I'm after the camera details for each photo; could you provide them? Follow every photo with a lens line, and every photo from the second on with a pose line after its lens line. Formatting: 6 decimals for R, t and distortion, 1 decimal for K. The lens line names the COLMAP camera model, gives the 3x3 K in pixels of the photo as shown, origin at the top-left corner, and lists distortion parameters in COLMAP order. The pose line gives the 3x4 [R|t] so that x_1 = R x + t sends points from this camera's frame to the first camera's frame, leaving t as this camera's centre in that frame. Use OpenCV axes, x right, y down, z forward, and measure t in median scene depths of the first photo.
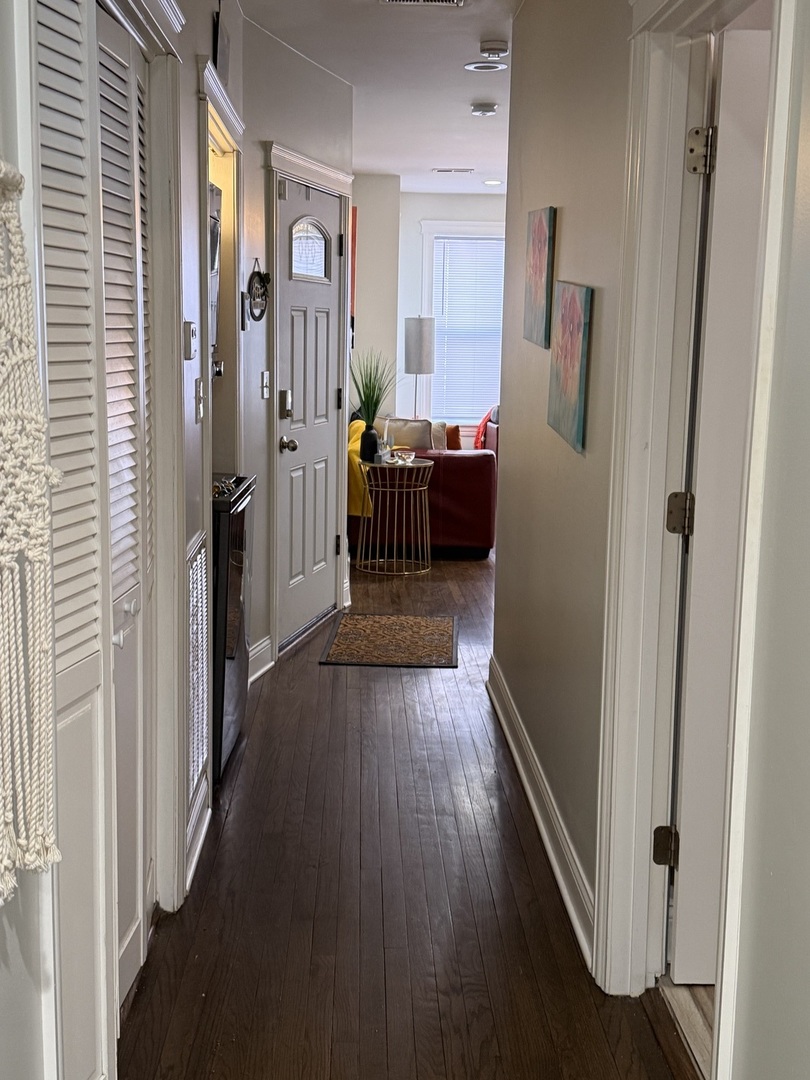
lens RADIAL K [[1309.6, 0, 405.0], [0, 1309.6, 540.0], [0, 0, 1]] dist [-0.073632, -0.001651]
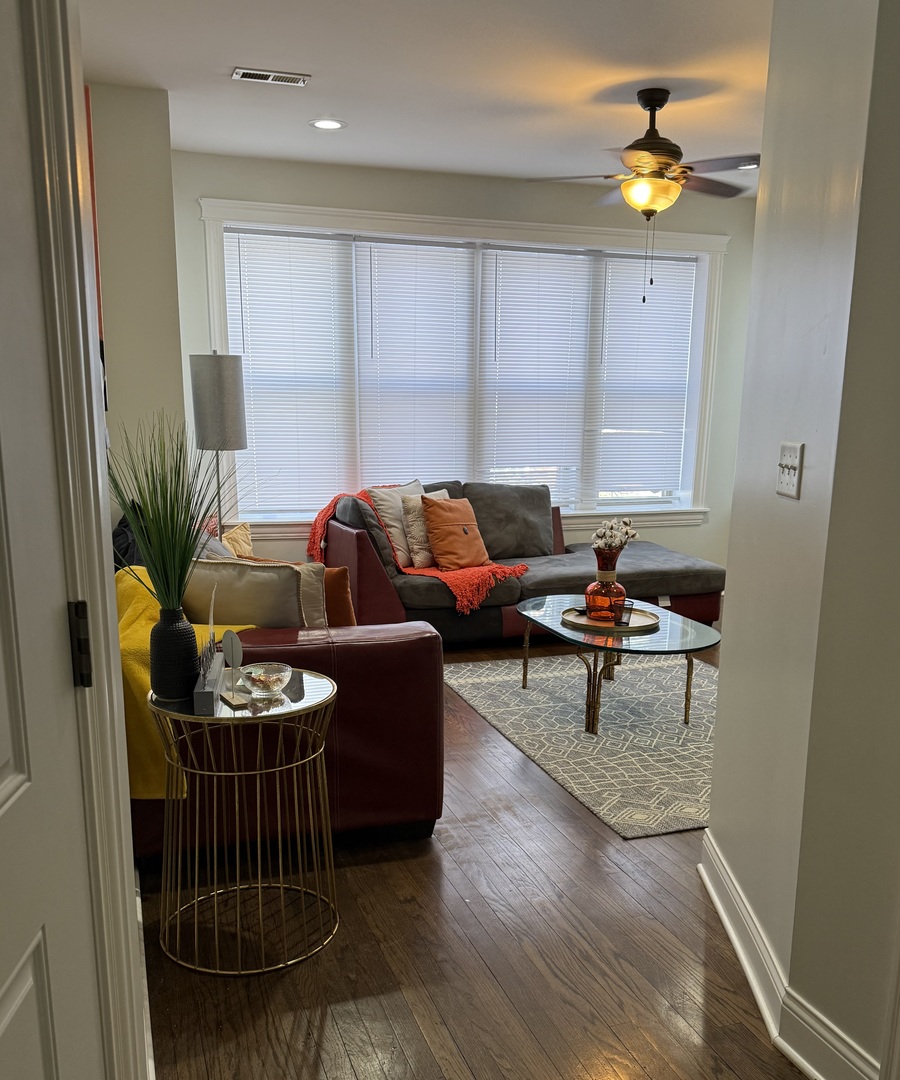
lens RADIAL K [[1013.7, 0, 450.2], [0, 1013.7, 650.3], [0, 0, 1]] dist [-0.006210, -0.016018]
pose [[0.959332, -0.083892, 0.269526, -0.027547], [0.058027, 0.993034, 0.102552, -0.094056], [-0.276251, -0.082742, 0.957517, 0.626730]]
